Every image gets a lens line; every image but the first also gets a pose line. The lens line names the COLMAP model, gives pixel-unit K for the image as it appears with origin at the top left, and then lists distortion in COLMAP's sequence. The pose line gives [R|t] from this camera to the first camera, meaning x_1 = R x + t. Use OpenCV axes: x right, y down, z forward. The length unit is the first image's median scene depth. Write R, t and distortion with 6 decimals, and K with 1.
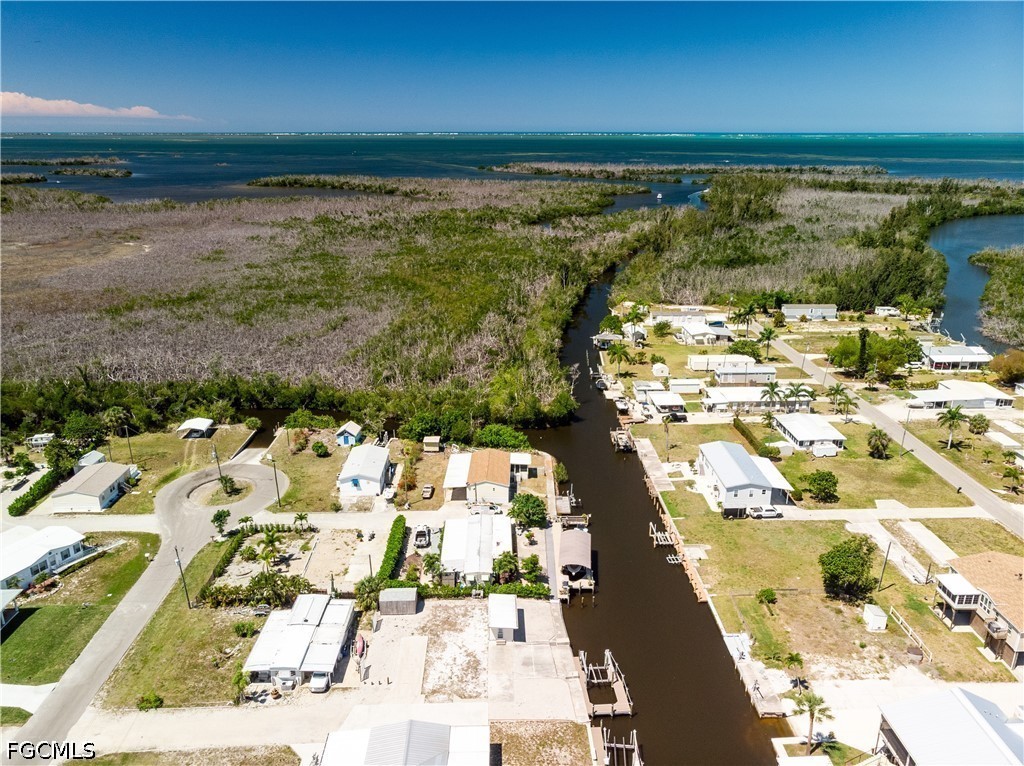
lens RADIAL K [[757.2, 0, 512.0], [0, 757.2, 383.0], [0, 0, 1]] dist [0.015394, 0.002653]
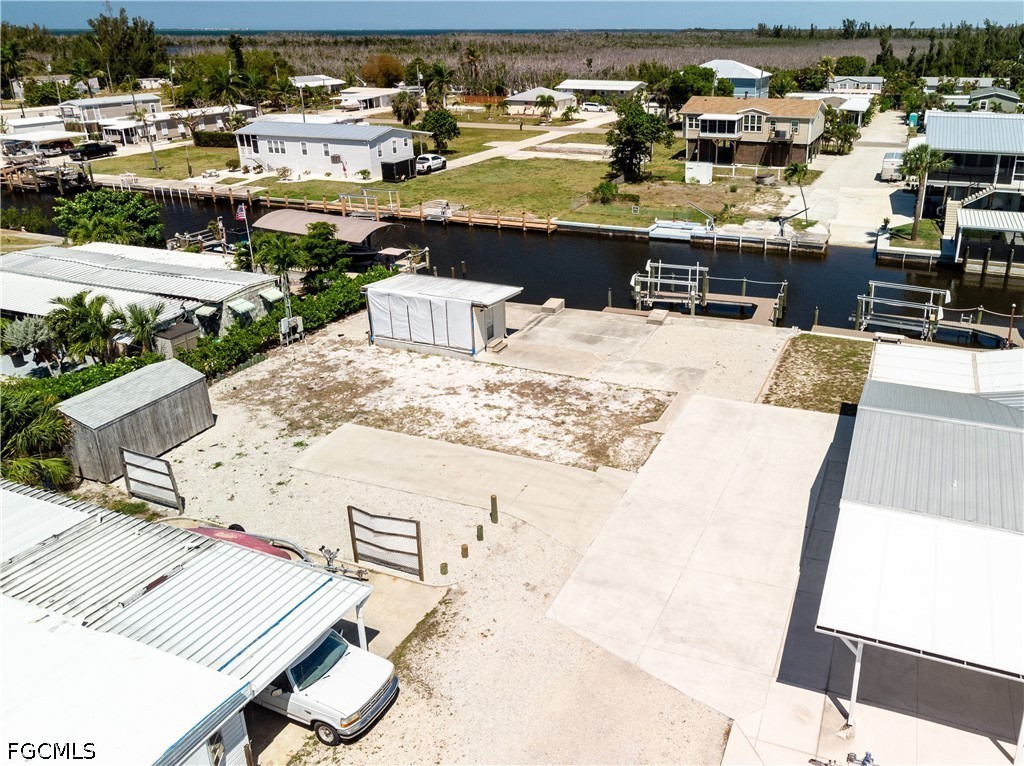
lens RADIAL K [[793.1, 0, 605.6], [0, 793.1, 381.8], [0, 0, 1]] dist [0.000795, -0.004697]
pose [[0.382049, -0.372563, 0.845716, -0.351788], [0.286669, 0.917771, 0.274803, 0.269309], [-0.878555, 0.137452, 0.457436, 0.786960]]
